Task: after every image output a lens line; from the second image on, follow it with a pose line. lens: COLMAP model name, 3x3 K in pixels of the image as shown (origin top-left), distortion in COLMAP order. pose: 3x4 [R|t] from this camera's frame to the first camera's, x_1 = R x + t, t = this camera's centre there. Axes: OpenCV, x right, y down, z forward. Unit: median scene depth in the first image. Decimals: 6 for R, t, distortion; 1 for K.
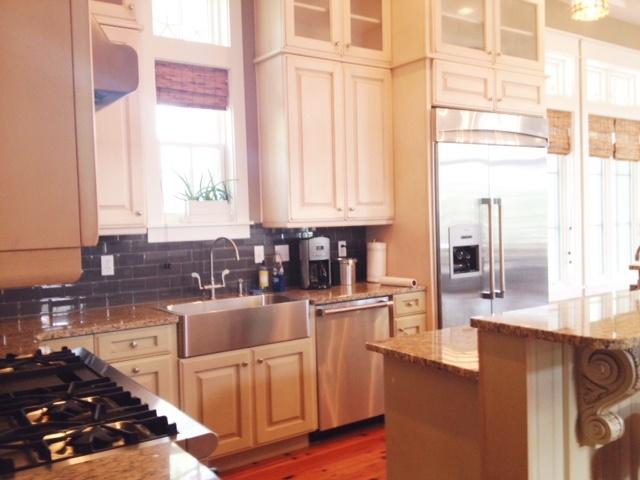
lens RADIAL K [[600.4, 0, 320.0], [0, 600.4, 240.9], [0, 0, 1]] dist [0.023472, 0.000000]
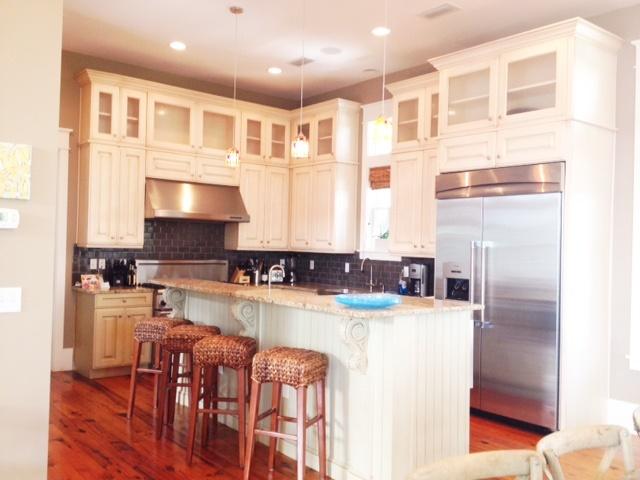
lens RADIAL K [[600.4, 0, 316.6], [0, 600.4, 240.1], [0, 0, 1]] dist [0.023472, 0.000000]
pose [[0.066864, 0.023478, -0.997486, 1.531658], [-0.070890, 0.997308, 0.018722, -0.077866], [0.995241, 0.069460, 0.068349, 0.632901]]
